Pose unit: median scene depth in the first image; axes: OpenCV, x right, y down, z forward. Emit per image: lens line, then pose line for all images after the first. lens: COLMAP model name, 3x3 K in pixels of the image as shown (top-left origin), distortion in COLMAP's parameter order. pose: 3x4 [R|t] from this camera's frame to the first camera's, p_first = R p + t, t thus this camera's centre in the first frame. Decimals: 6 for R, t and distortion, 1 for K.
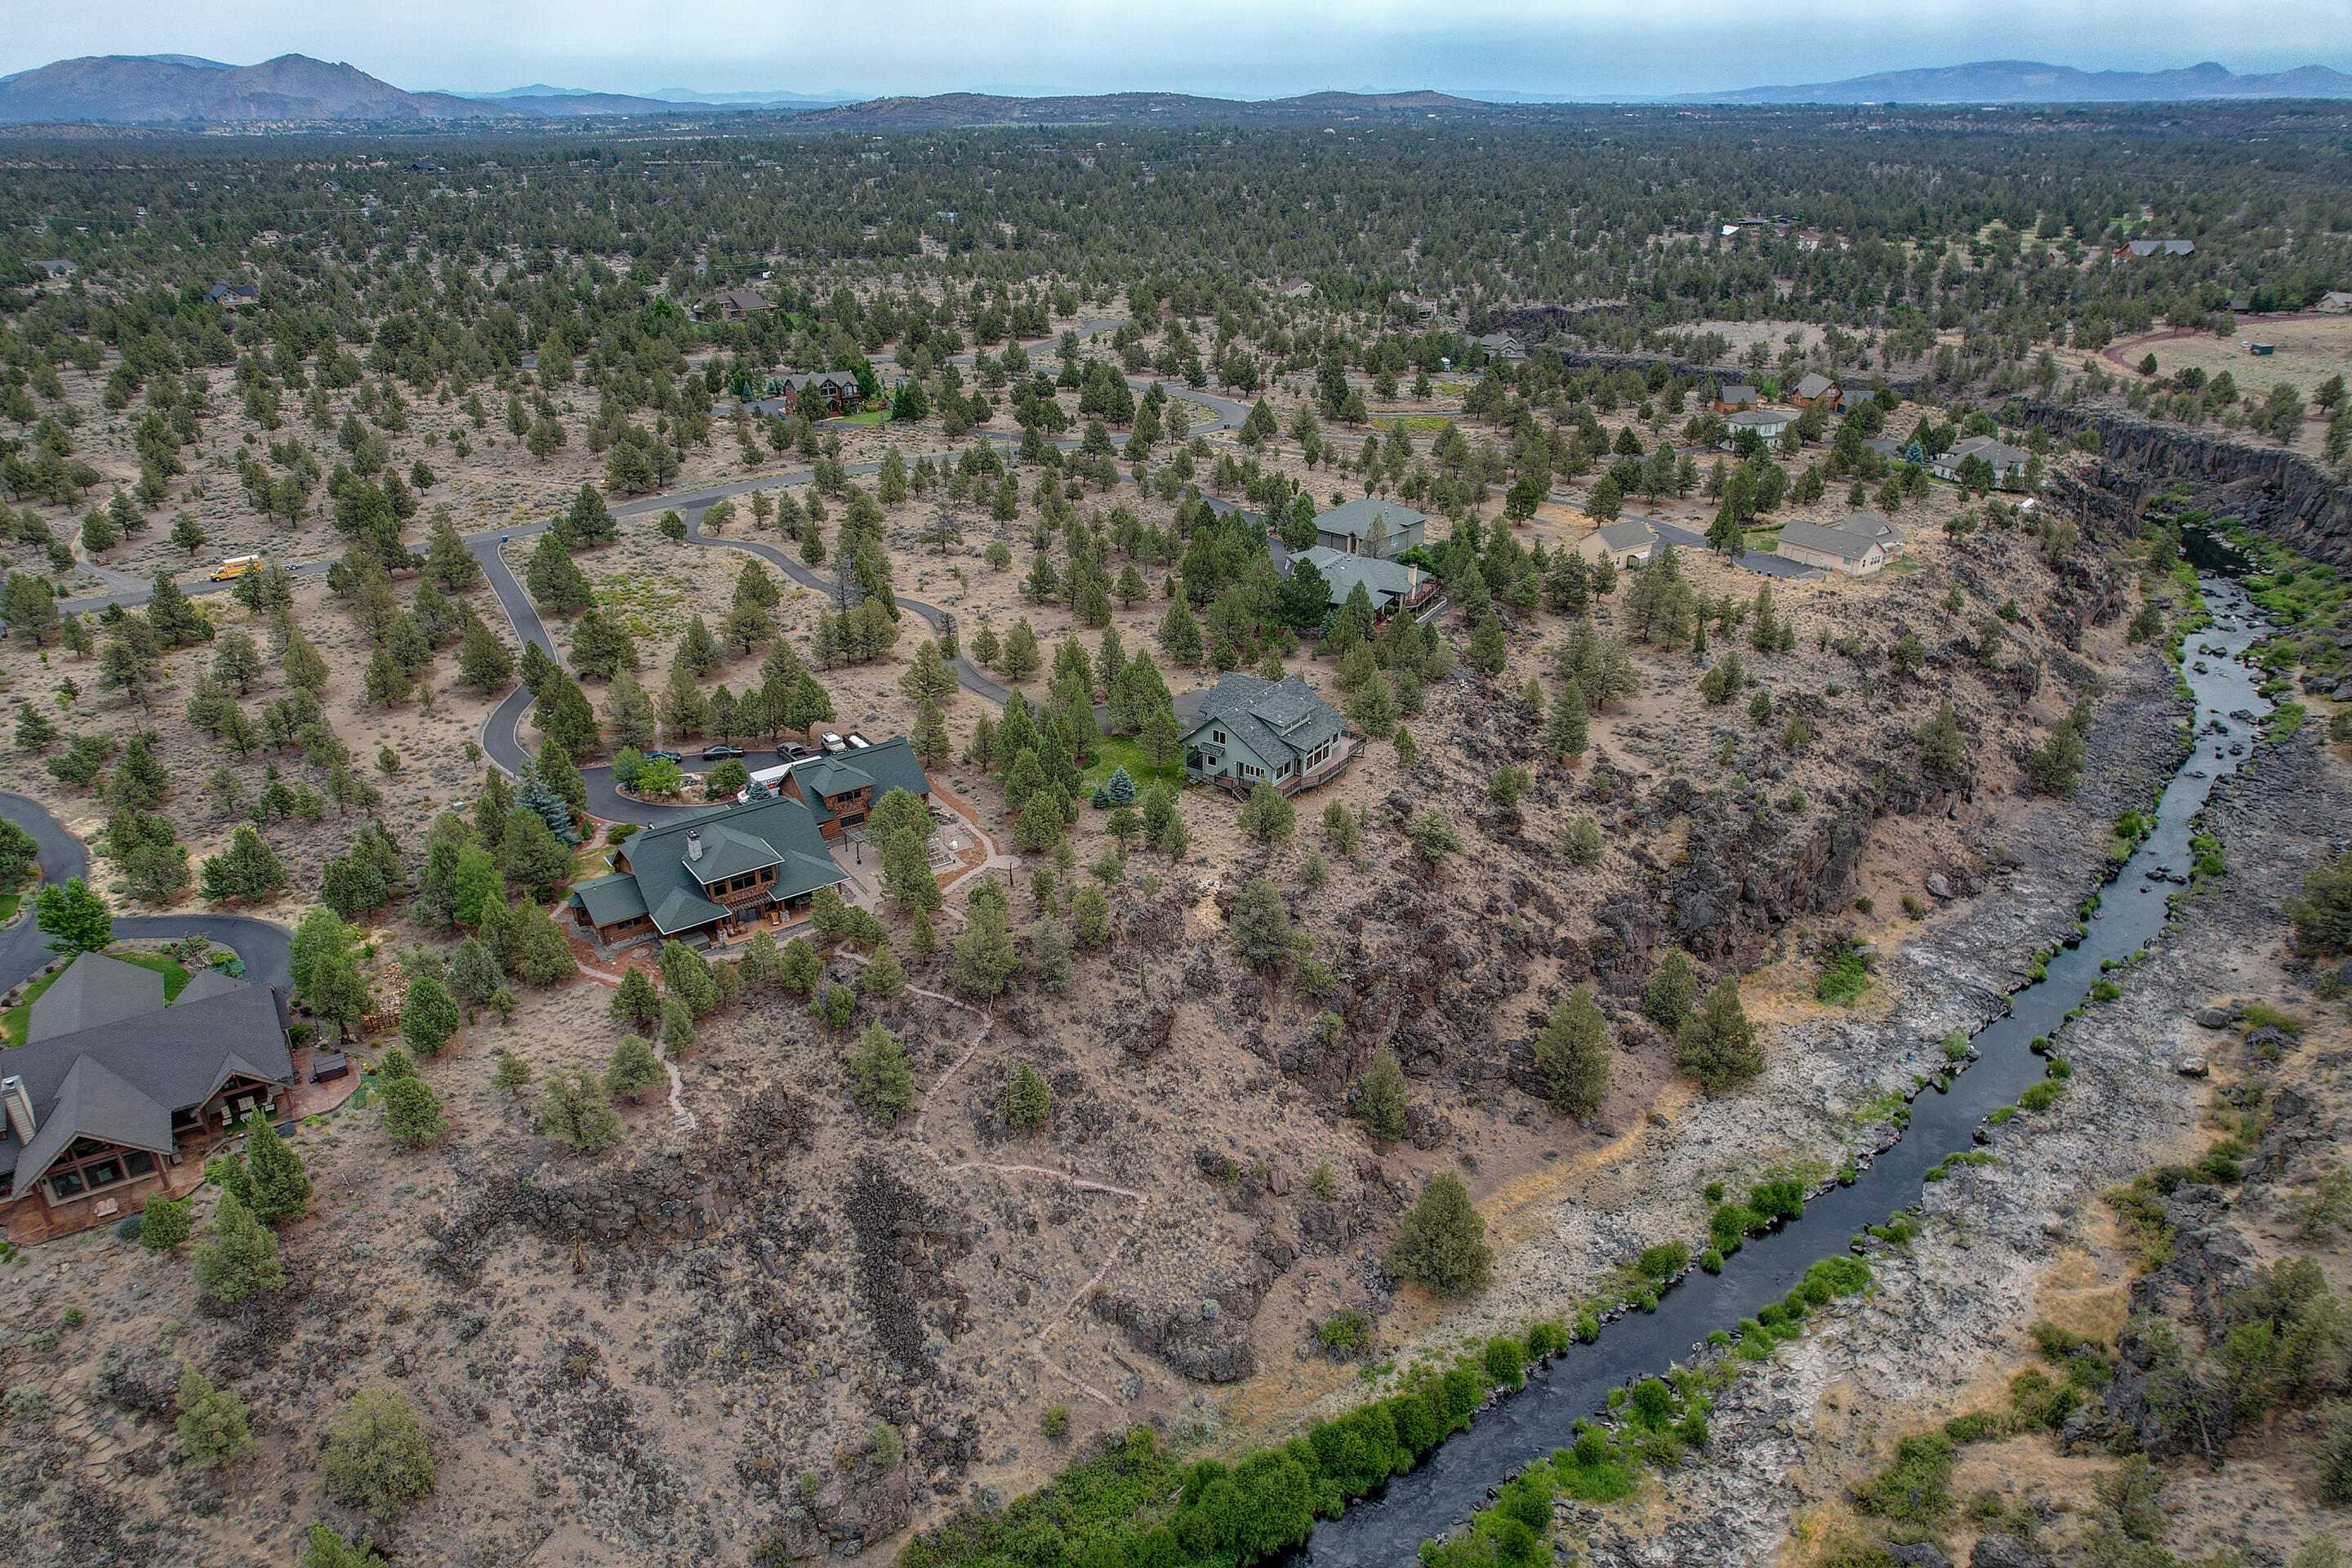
lens RADIAL K [[1551.4, 0, 1175.5], [0, 1551.4, 813.0], [0, 0, 1]] dist [-0.061145, 0.047049]
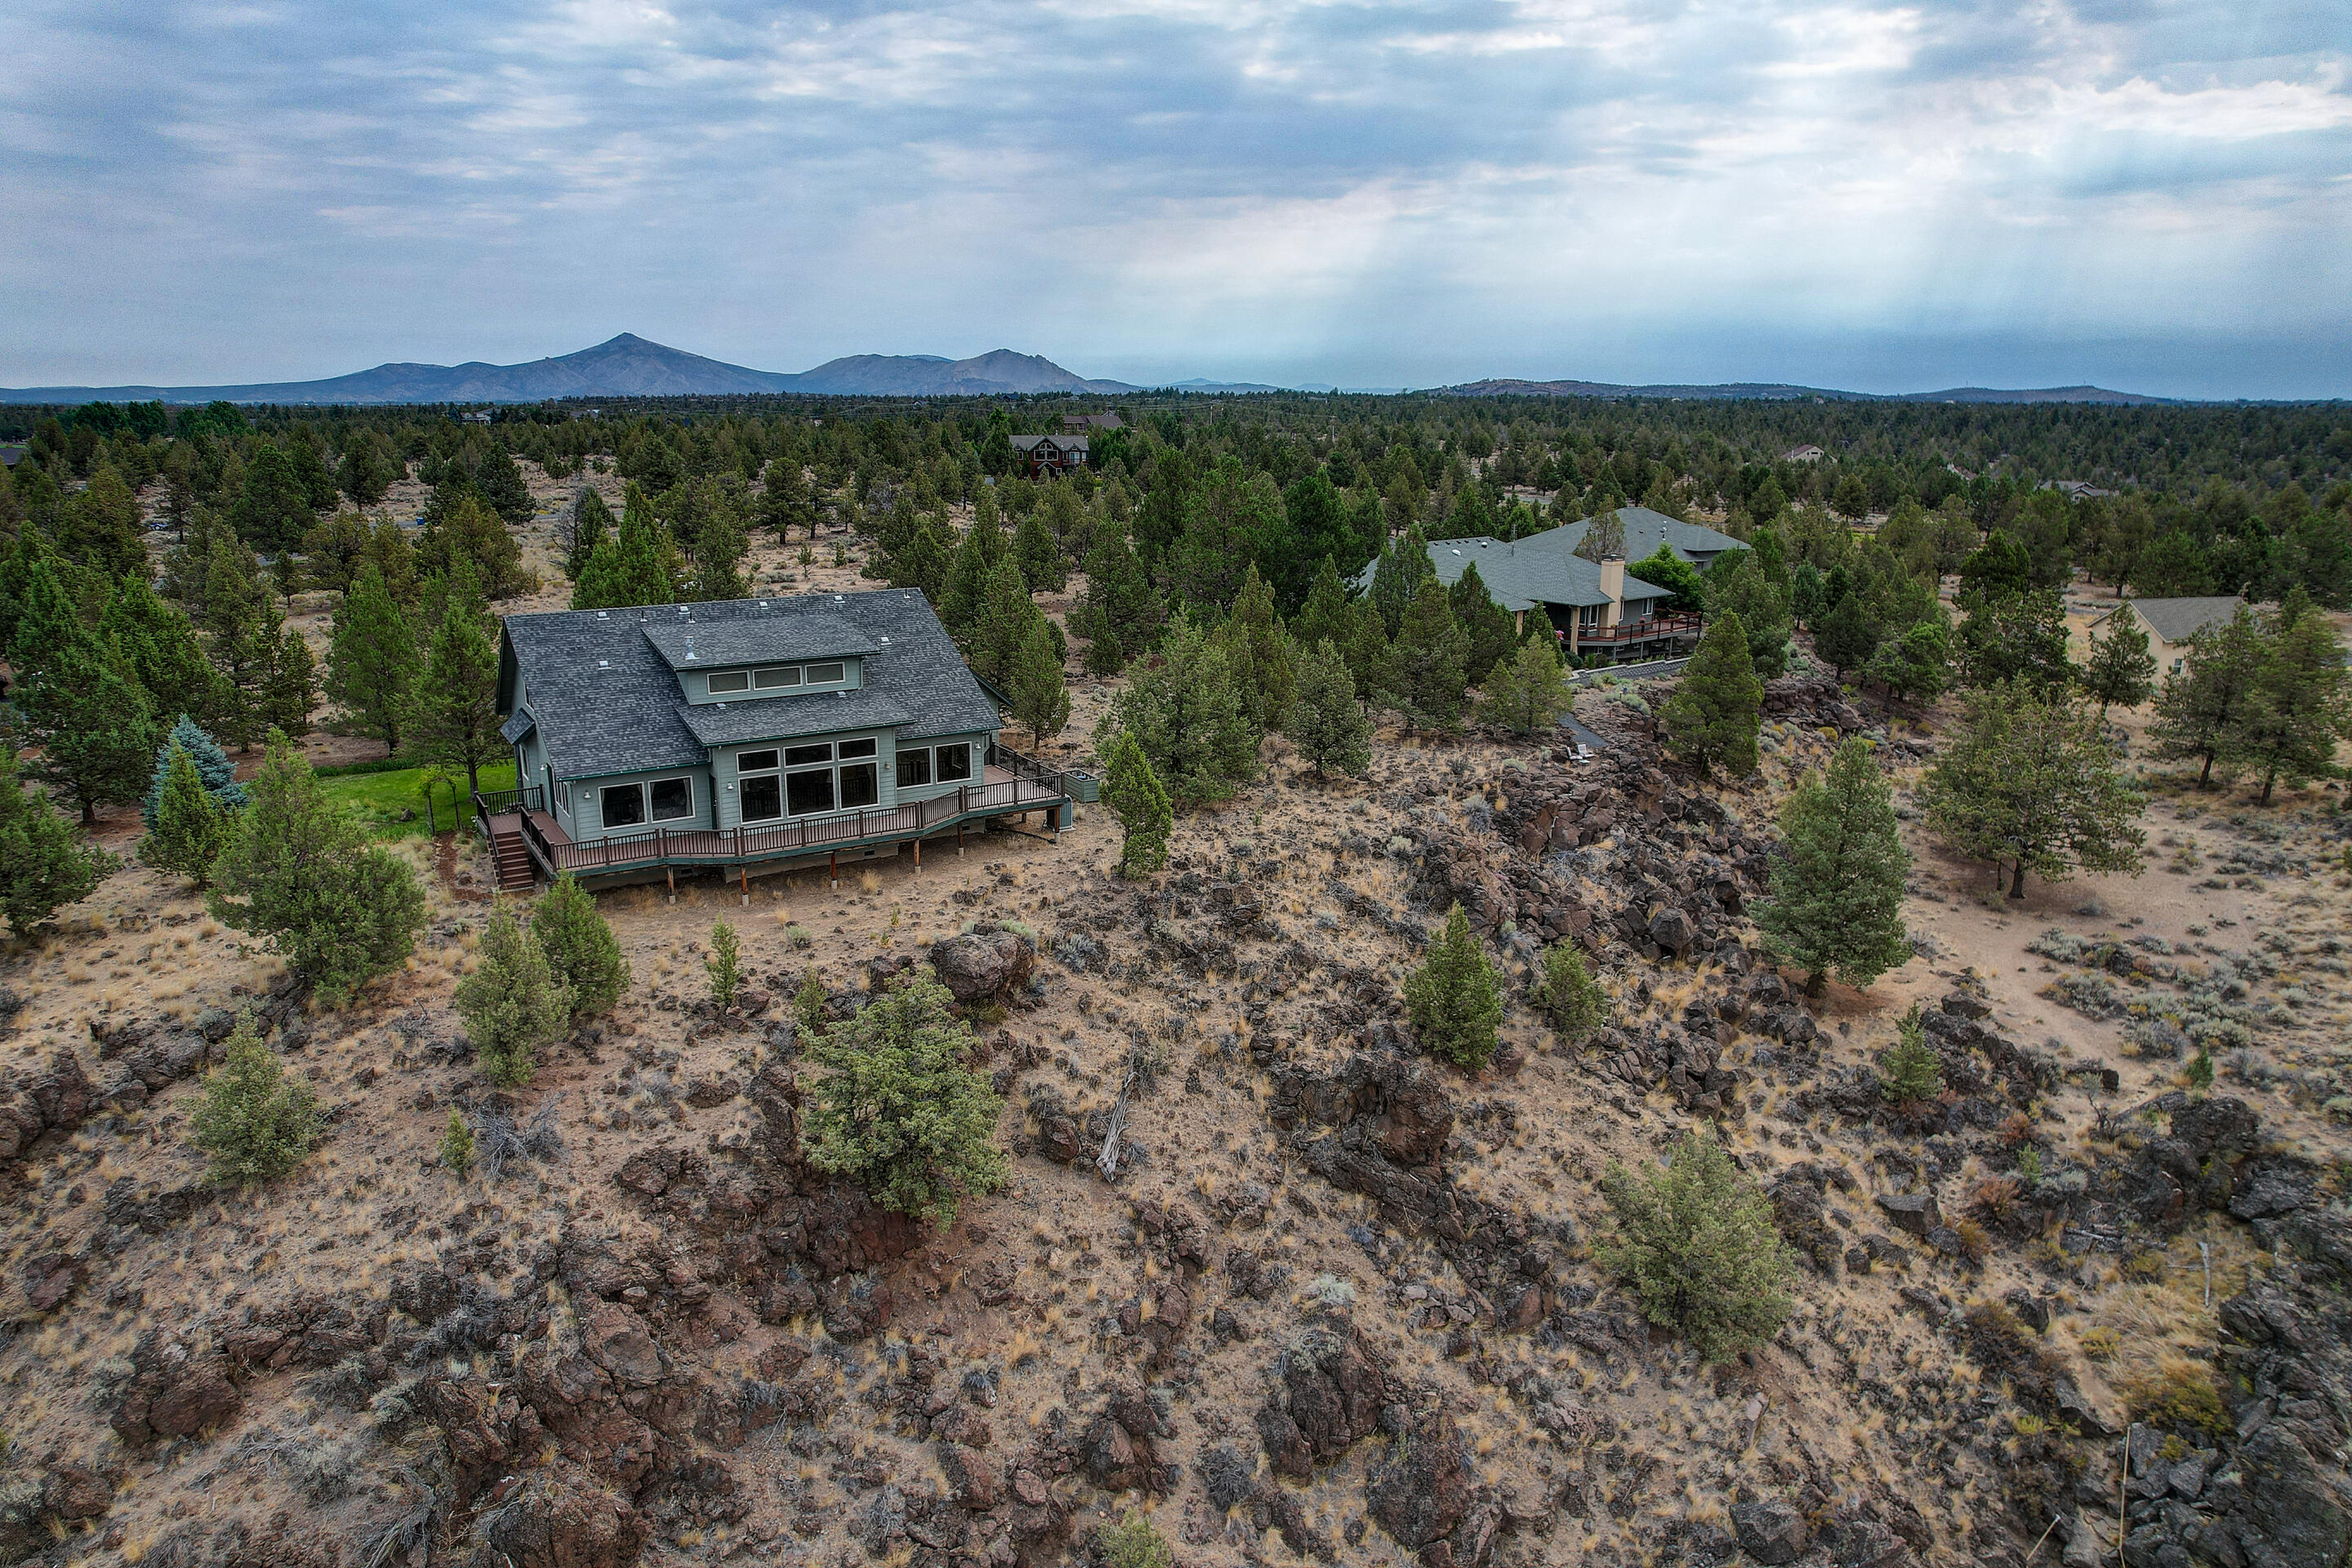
lens RADIAL K [[1516.6, 0, 1178.3], [0, 1516.6, 781.4], [0, 0, 1]] dist [-0.066354, 0.059668]
pose [[0.922855, 0.099992, -0.371941, 0.277224], [-0.171966, 0.971081, -0.165616, -0.000133], [0.344625, 0.216801, 0.913363, 0.753994]]
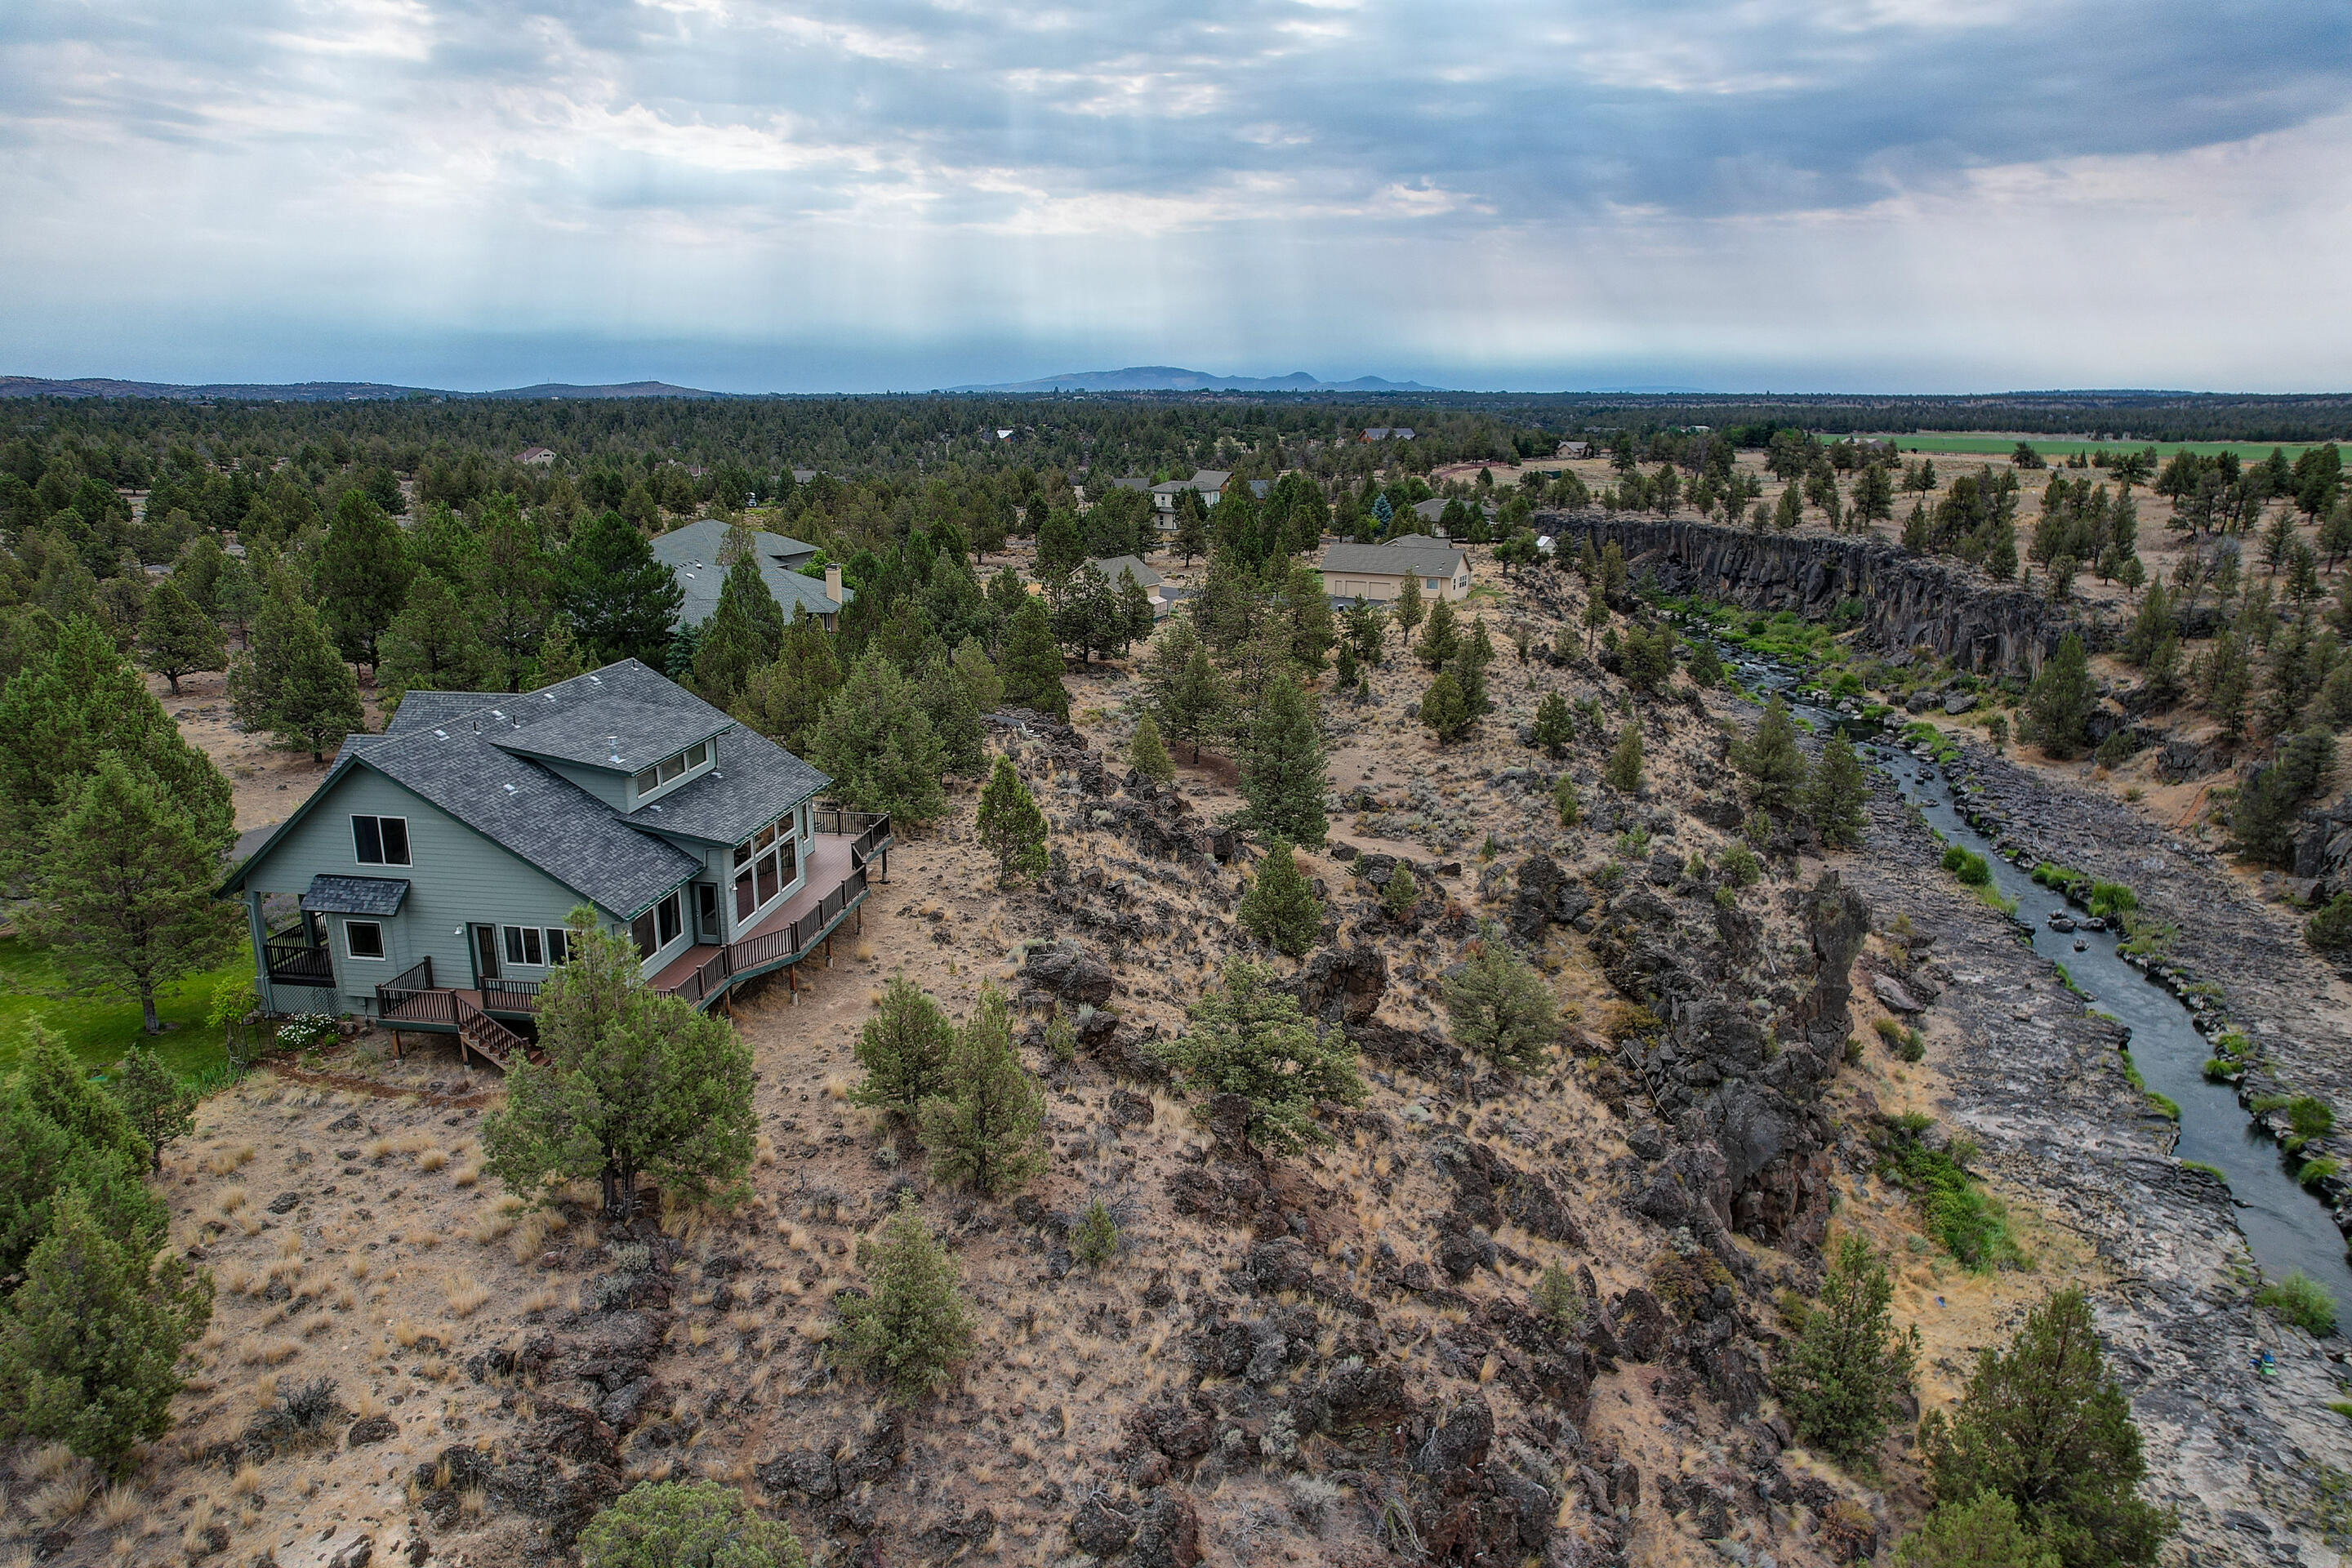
lens RADIAL K [[1516.6, 0, 1184.7], [0, 1516.6, 788.9], [0, 0, 1]] dist [-0.066354, 0.059668]
pose [[0.885225, -0.110277, 0.451903, 0.035088], [0.195972, 0.969483, -0.147303, 0.005150], [-0.421868, 0.218957, 0.879821, 0.721195]]
